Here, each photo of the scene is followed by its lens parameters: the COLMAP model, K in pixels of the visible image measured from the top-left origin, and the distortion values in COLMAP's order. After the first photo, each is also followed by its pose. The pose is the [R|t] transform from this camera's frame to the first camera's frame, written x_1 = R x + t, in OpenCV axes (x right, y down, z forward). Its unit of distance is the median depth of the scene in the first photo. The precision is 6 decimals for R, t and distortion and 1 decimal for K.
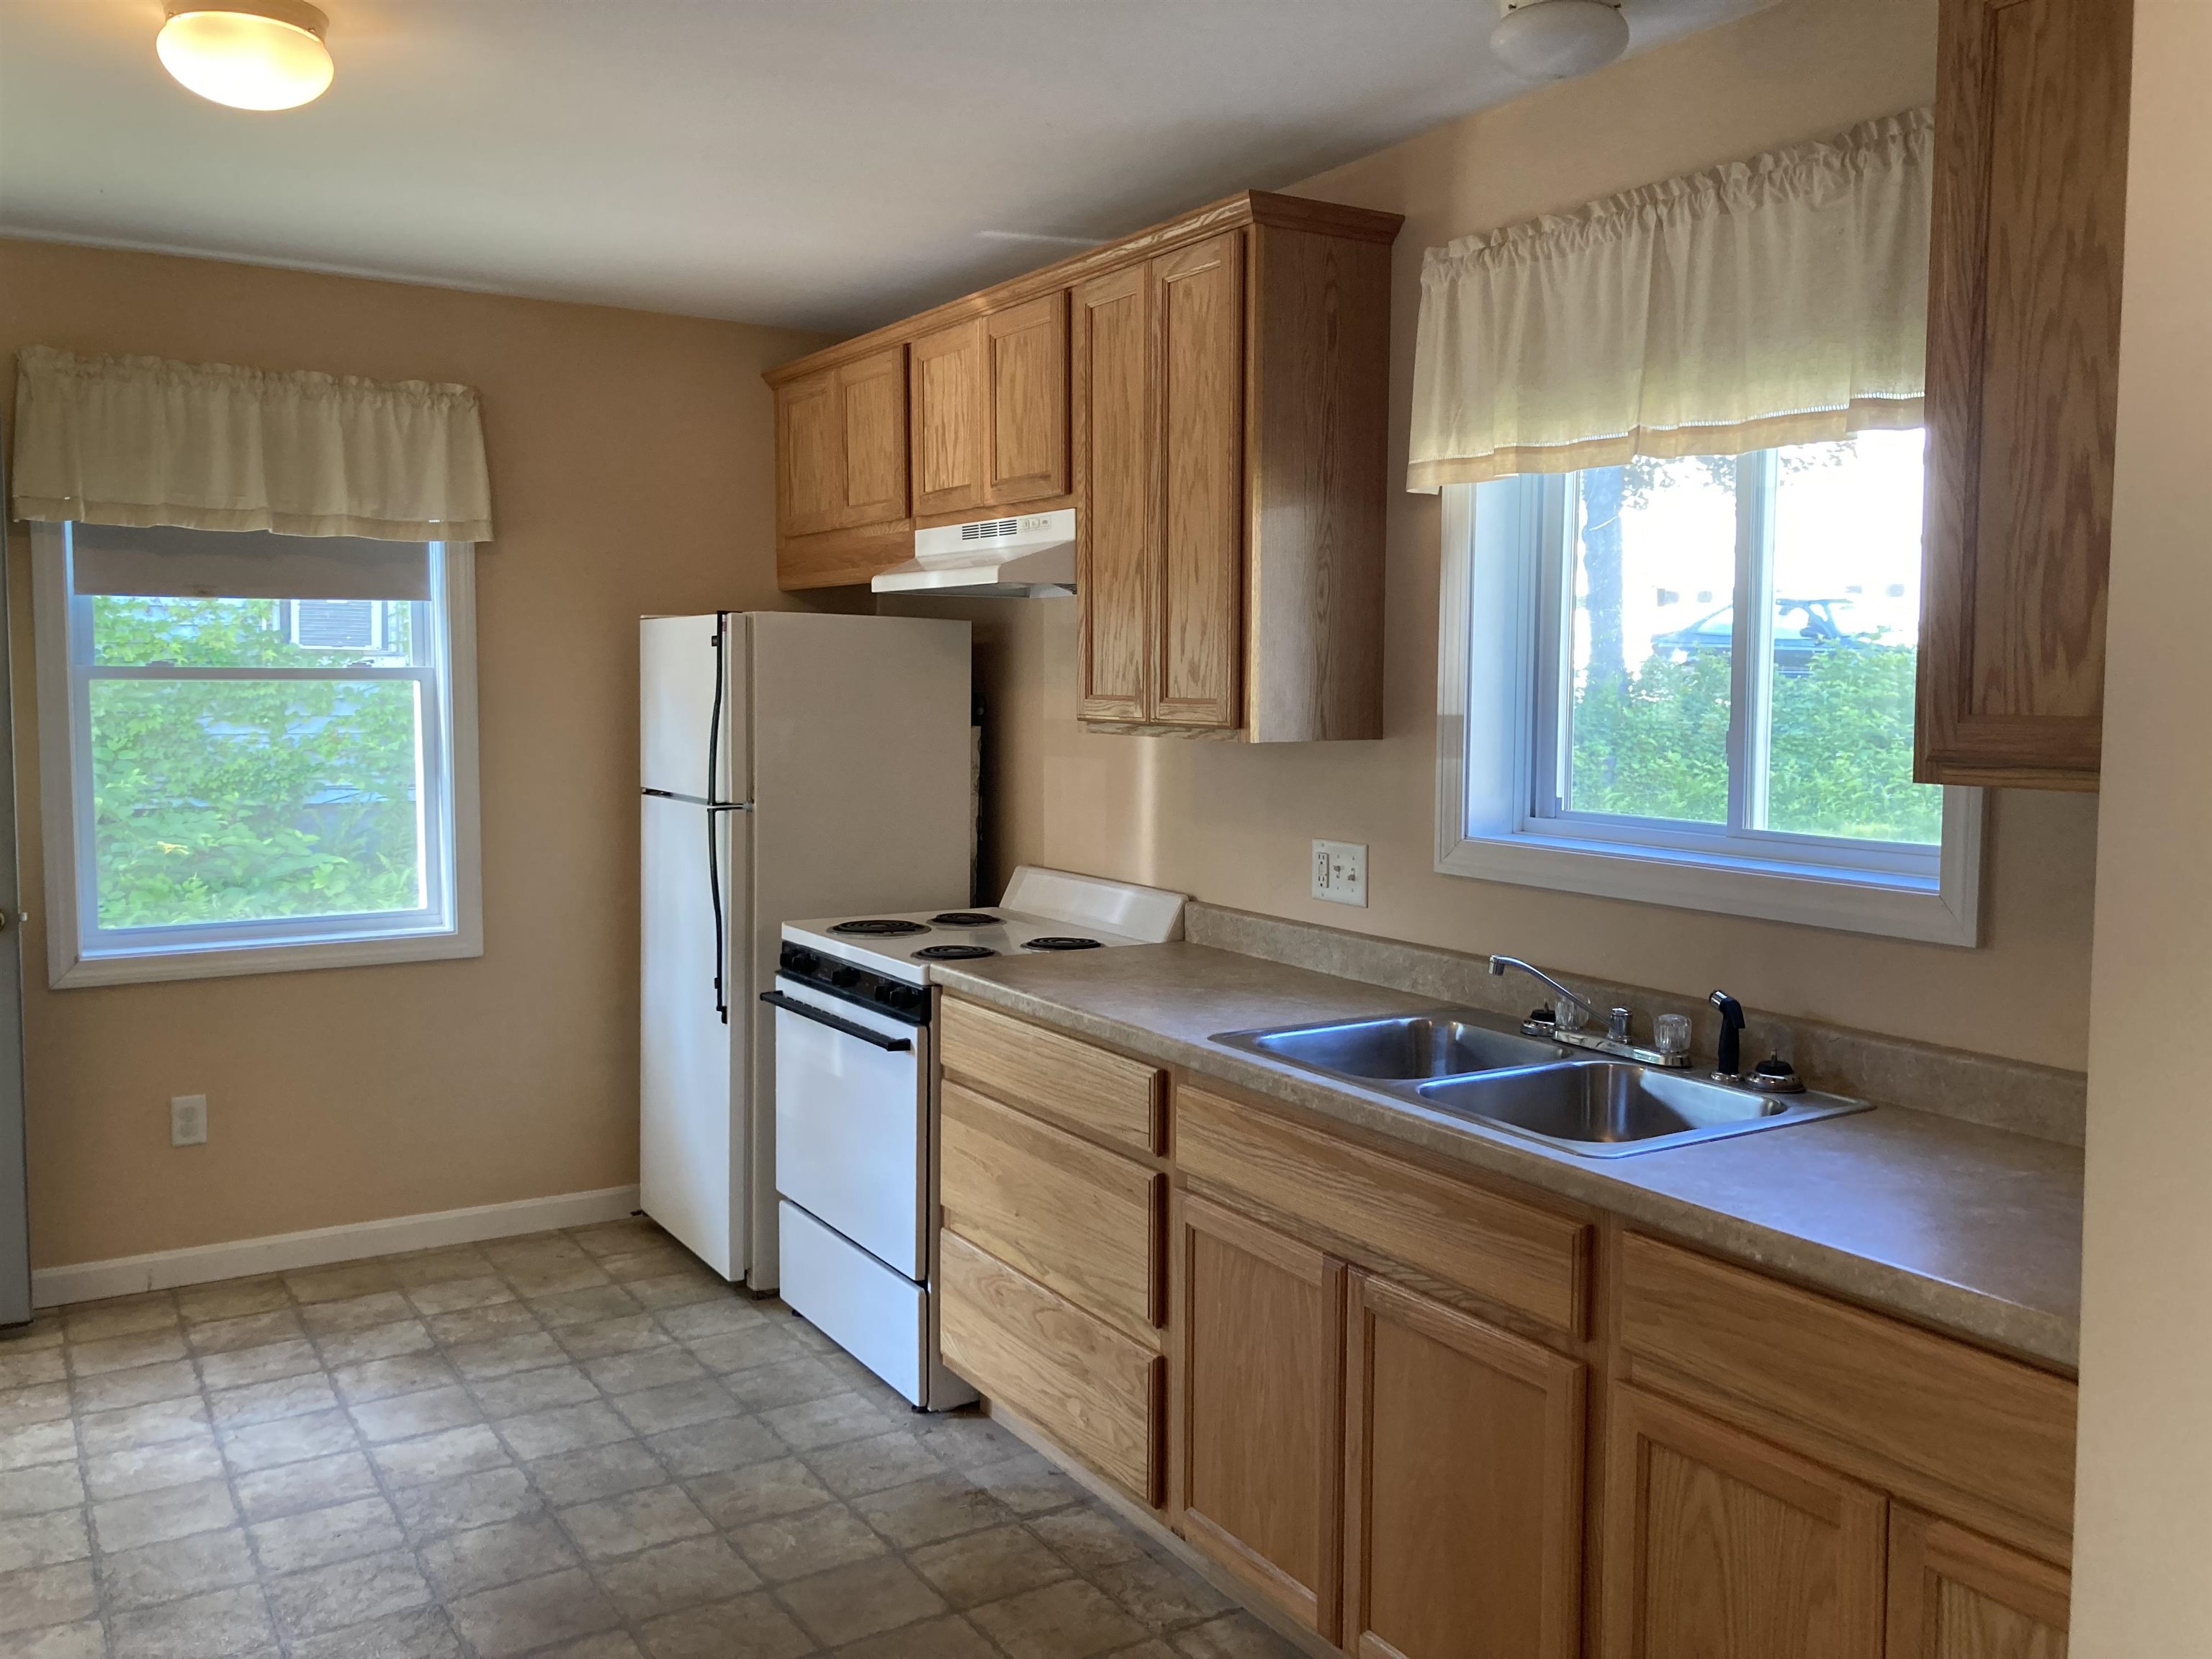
lens RADIAL K [[1829.9, 0, 1106.0], [0, 1829.9, 829.5], [0, 0, 1]] dist [0.113601, -0.118747]
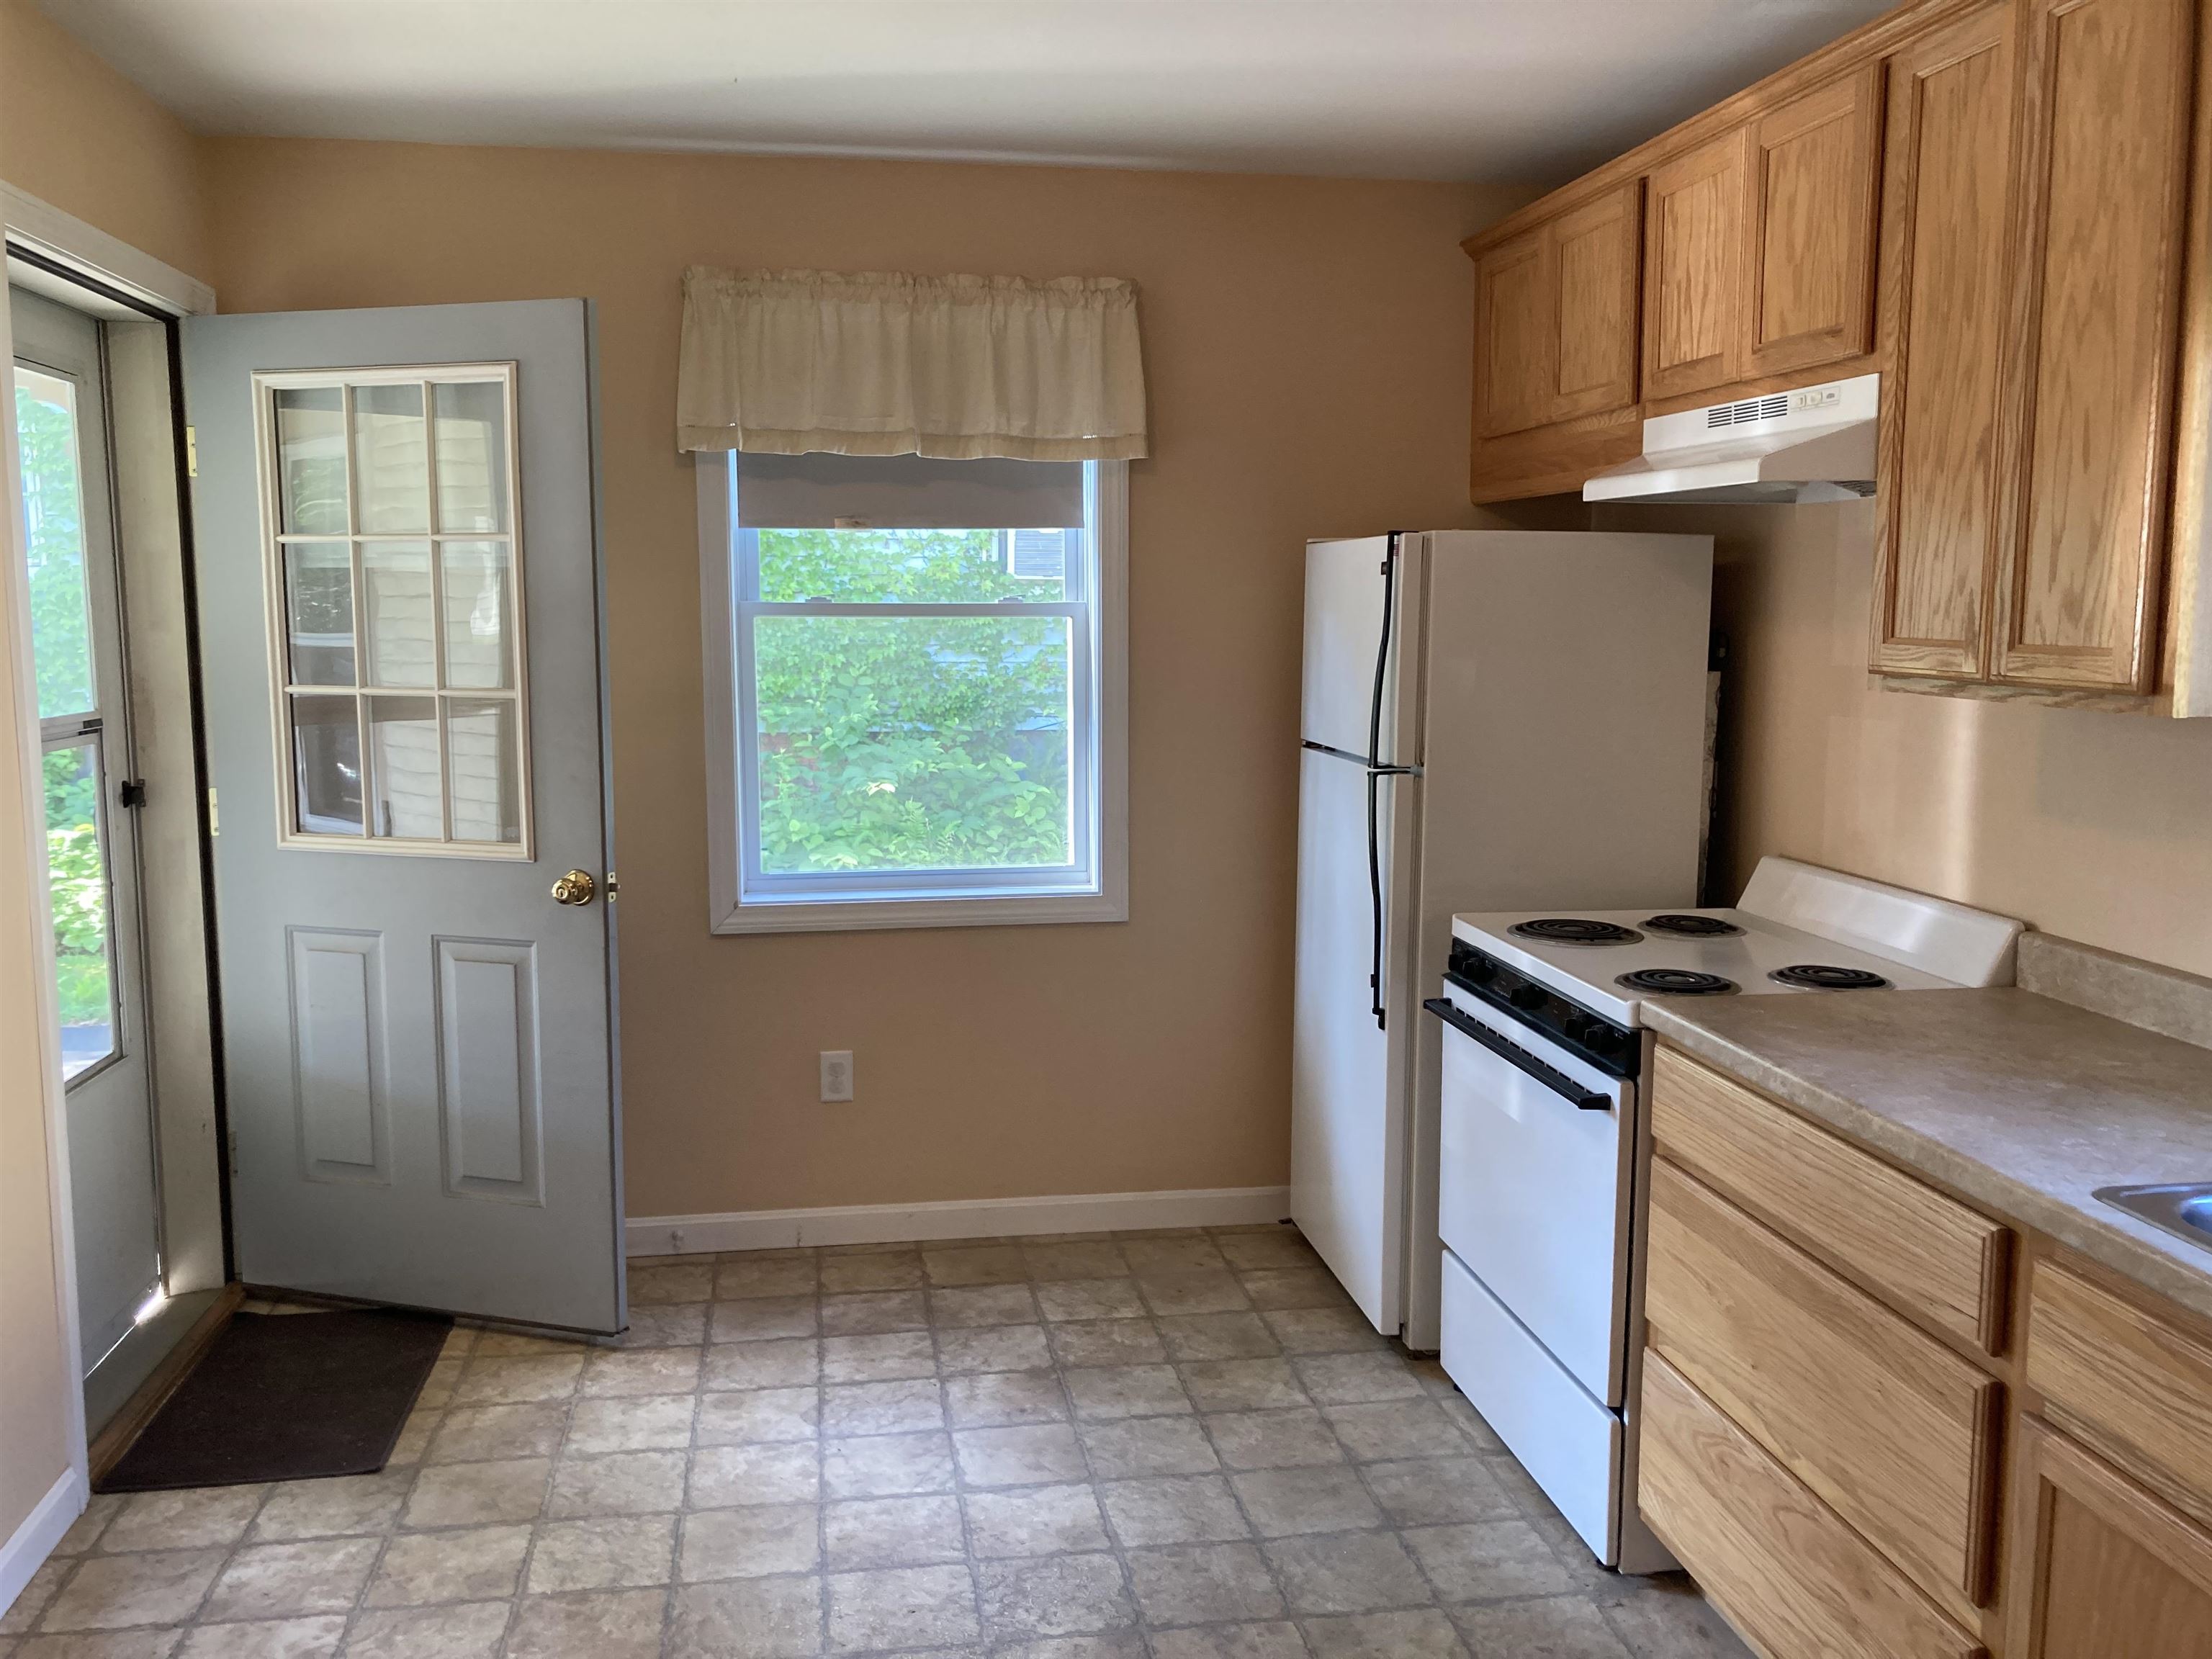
lens RADIAL K [[1830.2, 0, 1106.0], [0, 1830.2, 803.1], [0, 0, 1]] dist [0.016095, -0.020475]
pose [[0.927070, 0.039344, -0.372817, -0.021208], [-0.028844, 0.999016, 0.033702, -0.022933], [0.373776, -0.020490, 0.927293, 0.212187]]
